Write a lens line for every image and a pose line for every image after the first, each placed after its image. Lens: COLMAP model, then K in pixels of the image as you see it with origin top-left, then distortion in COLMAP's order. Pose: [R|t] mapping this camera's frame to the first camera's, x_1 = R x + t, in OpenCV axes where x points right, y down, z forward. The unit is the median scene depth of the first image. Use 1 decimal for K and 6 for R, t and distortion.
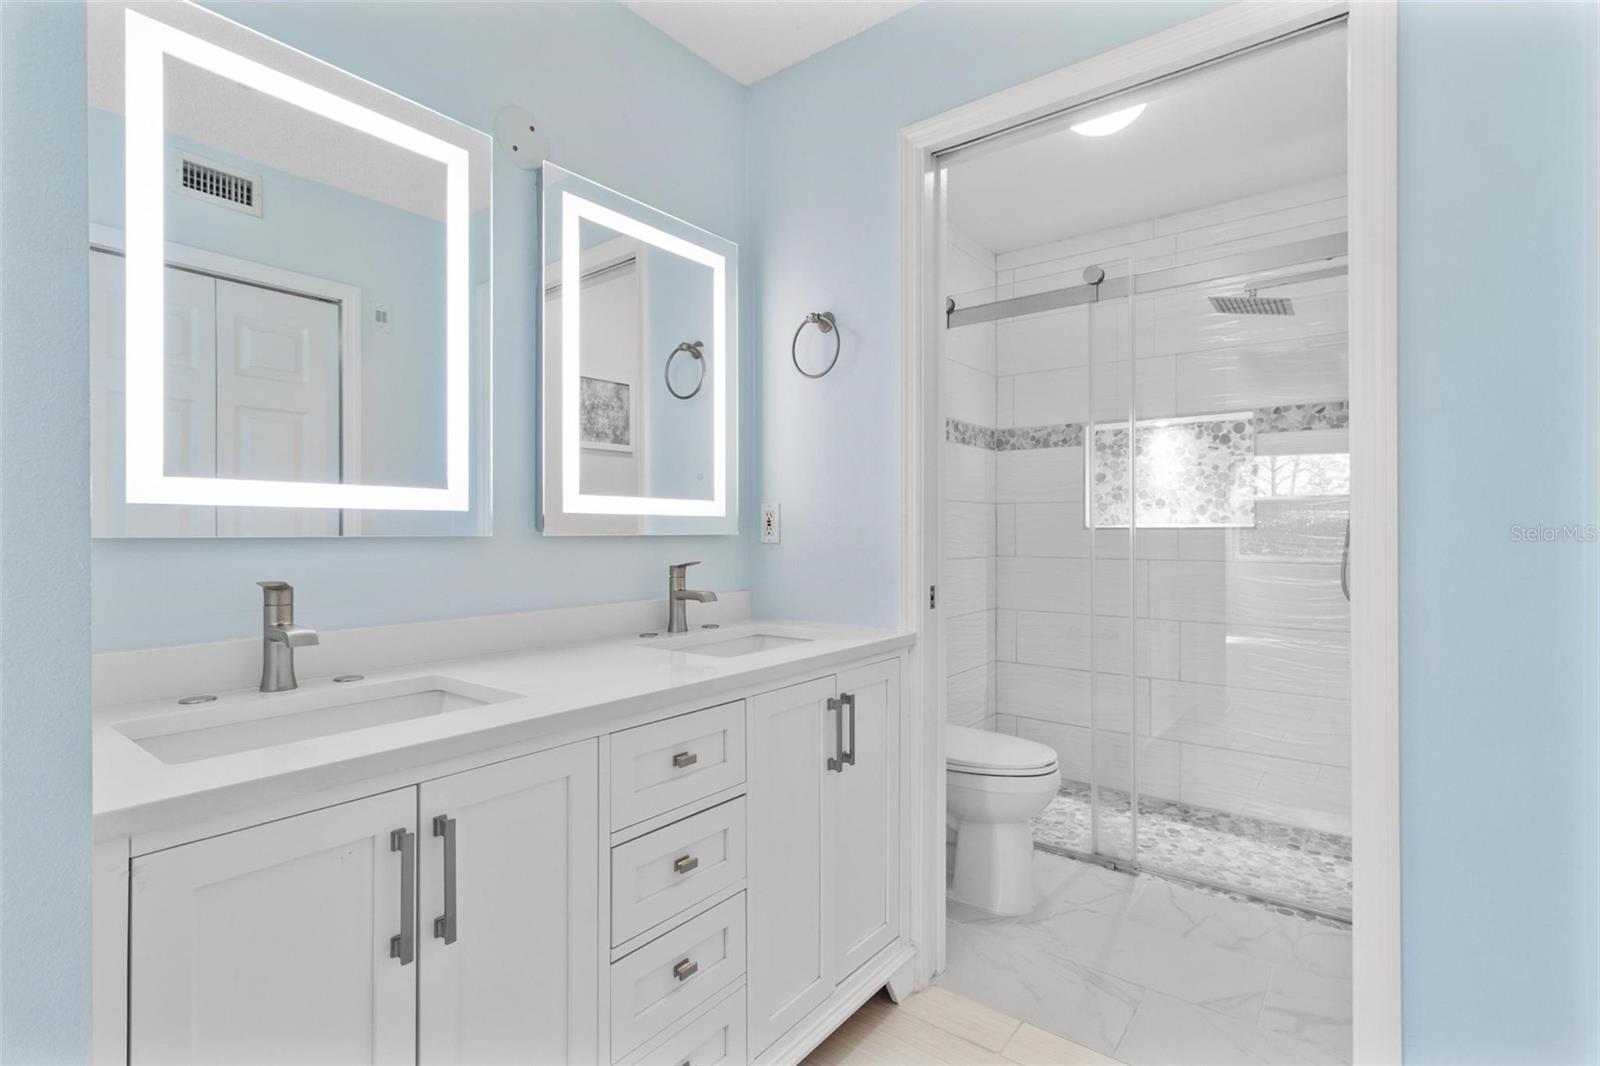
lens RADIAL K [[752.5, 0, 819.9], [0, 752.5, 527.4], [0, 0, 1]] dist [0.002109, 0.000606]
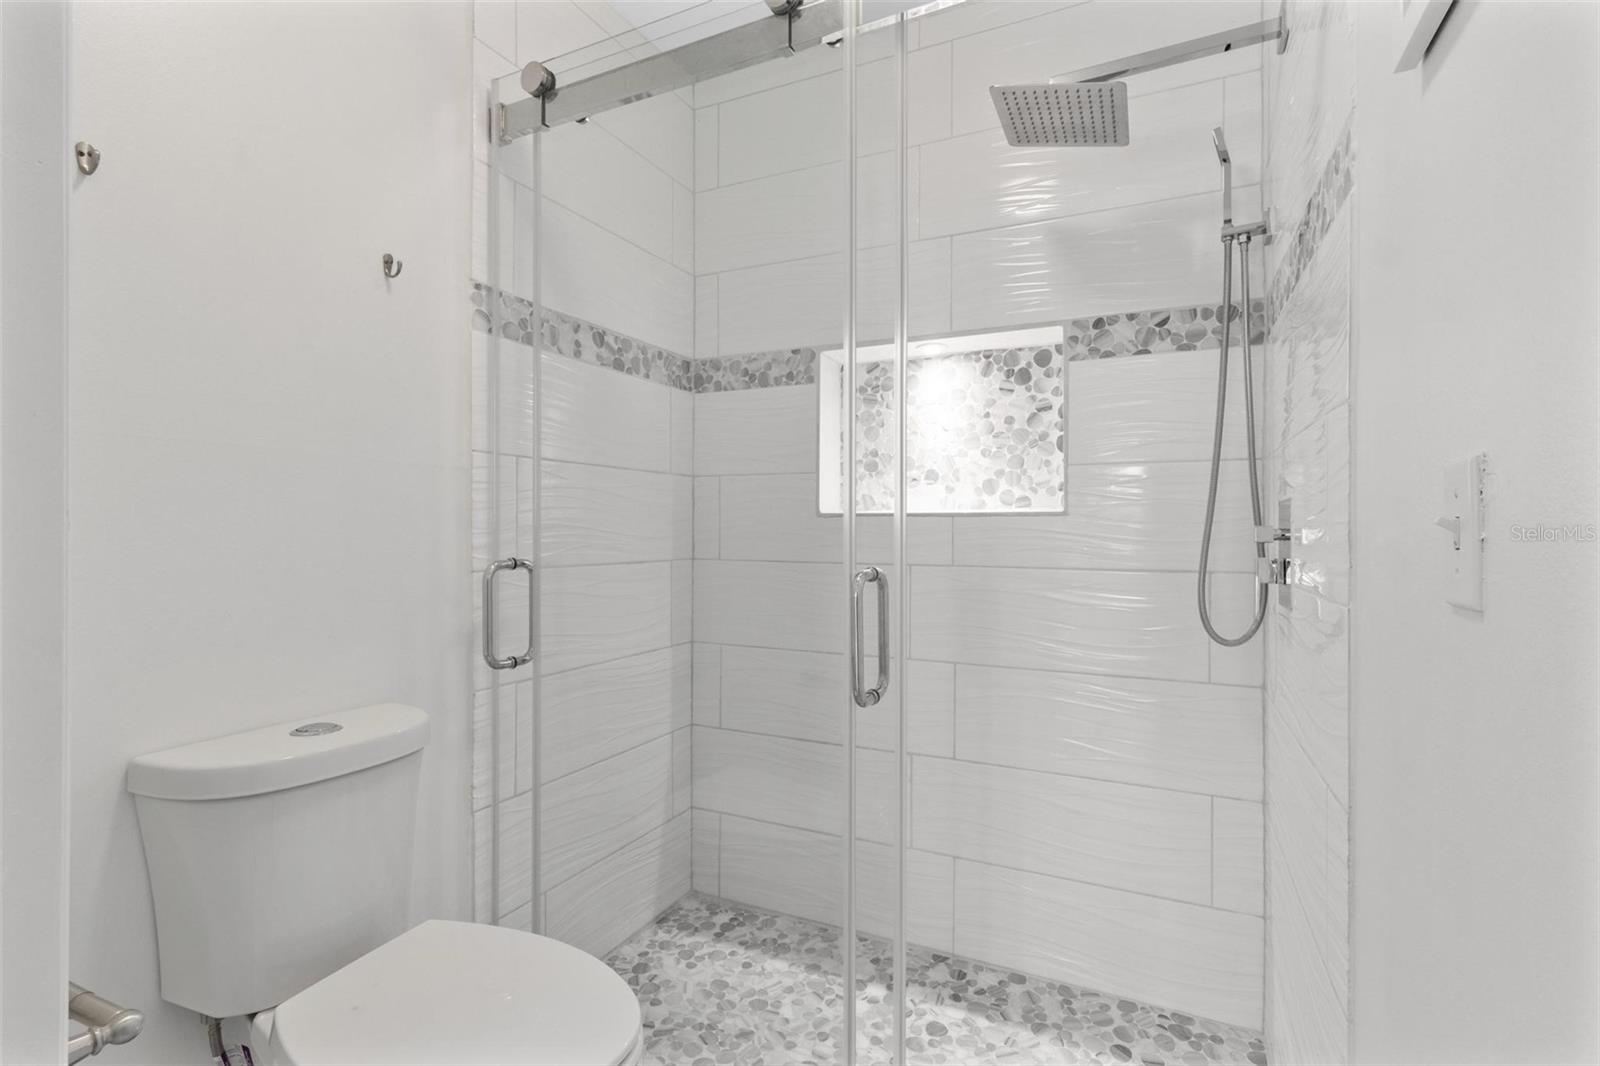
lens RADIAL K [[752.5, 0, 819.9], [0, 752.5, 527.4], [0, 0, 1]] dist [0.002109, 0.000606]
pose [[0.978063, 0.005166, 0.208247, 0.234214], [-0.005157, 0.999987, -0.000588, 0.012822], [-0.208247, -0.000499, 0.978076, 0.405986]]
